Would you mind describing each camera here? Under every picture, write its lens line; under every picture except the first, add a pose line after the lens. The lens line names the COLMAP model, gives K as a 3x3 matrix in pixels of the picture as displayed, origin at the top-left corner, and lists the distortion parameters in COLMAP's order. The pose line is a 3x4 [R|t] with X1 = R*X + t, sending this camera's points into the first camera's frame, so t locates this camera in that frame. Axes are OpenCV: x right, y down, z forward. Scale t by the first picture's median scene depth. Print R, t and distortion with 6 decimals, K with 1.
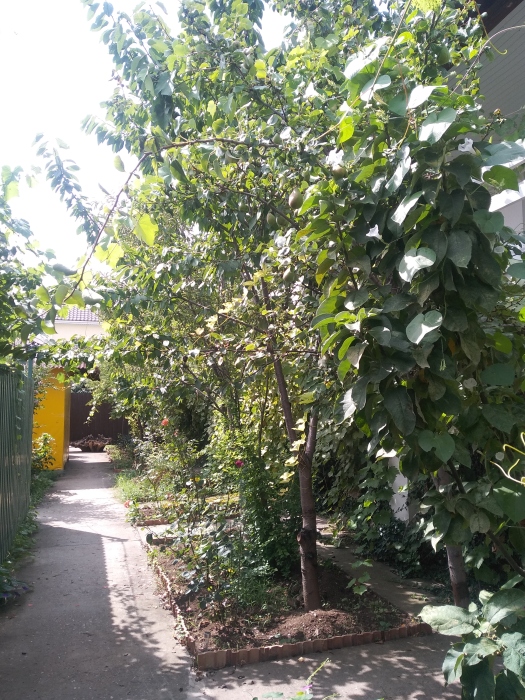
lens RADIAL K [[545.4, 0, 257.8], [0, 545.4, 347.7], [0, 0, 1]] dist [0.032843, -0.049707]
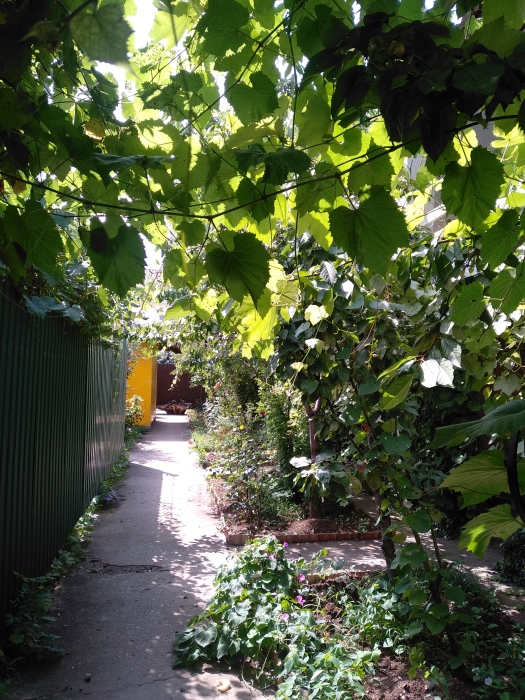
lens RADIAL K [[545.4, 0, 266.3], [0, 545.4, 351.1], [0, 0, 1]] dist [0.032843, -0.049707]
pose [[0.989965, 0.023379, -0.139362, 0.075034], [-0.016403, 0.998564, 0.050997, -0.011164], [0.140354, -0.048199, 0.988927, -0.179610]]
